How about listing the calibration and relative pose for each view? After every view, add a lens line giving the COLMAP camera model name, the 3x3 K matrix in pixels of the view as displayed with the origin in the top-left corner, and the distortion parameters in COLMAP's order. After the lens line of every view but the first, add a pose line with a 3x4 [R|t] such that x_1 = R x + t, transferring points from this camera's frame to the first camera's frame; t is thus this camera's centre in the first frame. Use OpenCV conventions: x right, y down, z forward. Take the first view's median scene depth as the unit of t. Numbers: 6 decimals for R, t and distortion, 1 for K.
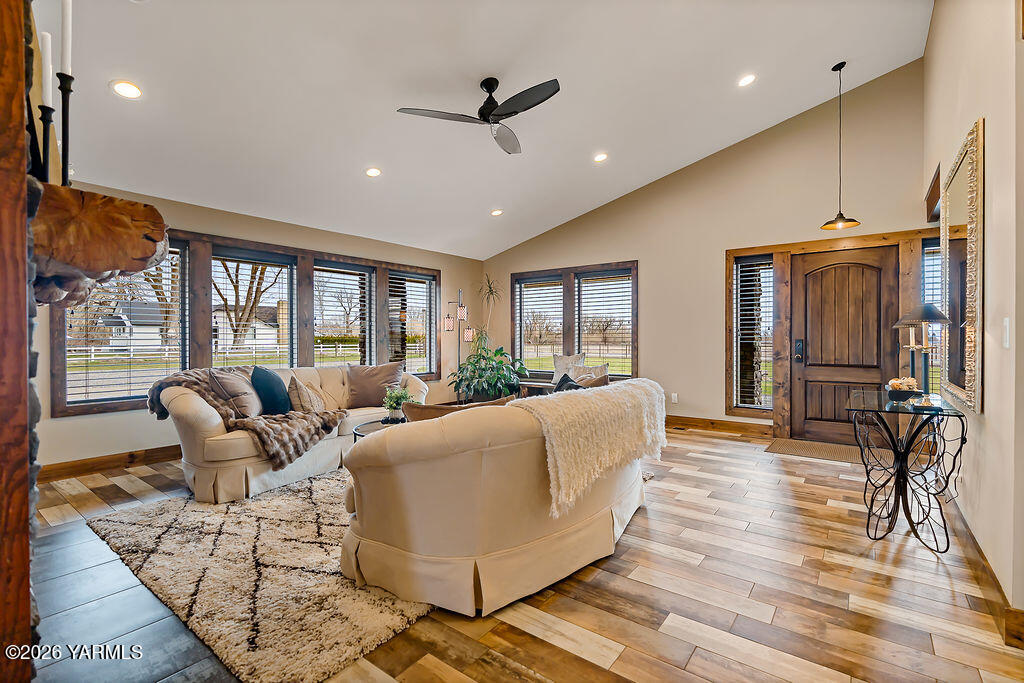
lens RADIAL K [[473.4, 0, 517.1], [0, 473.4, 340.0], [0, 0, 1]] dist [-0.000404, 0.000106]
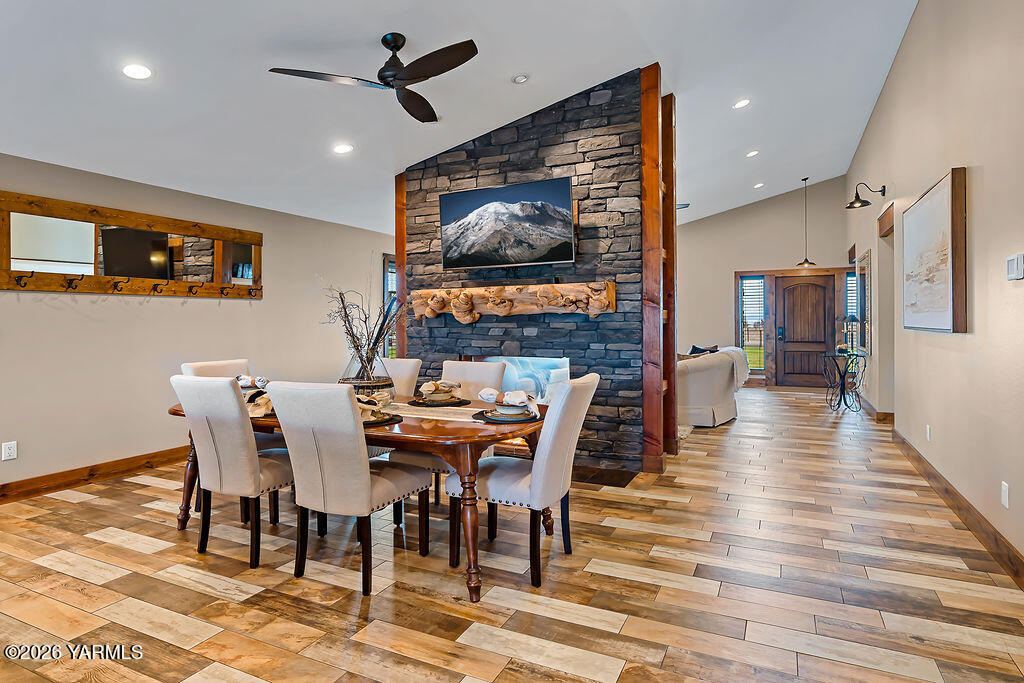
lens RADIAL K [[555.9, 0, 458.4], [0, 555.9, 317.9], [0, 0, 1]] dist [-0.002638, -0.000381]
pose [[0.994049, -0.004791, 0.108832, -0.829504], [0.006125, 0.999910, -0.011921, -0.018552], [-0.108765, 0.012517, 0.993989, -0.922631]]
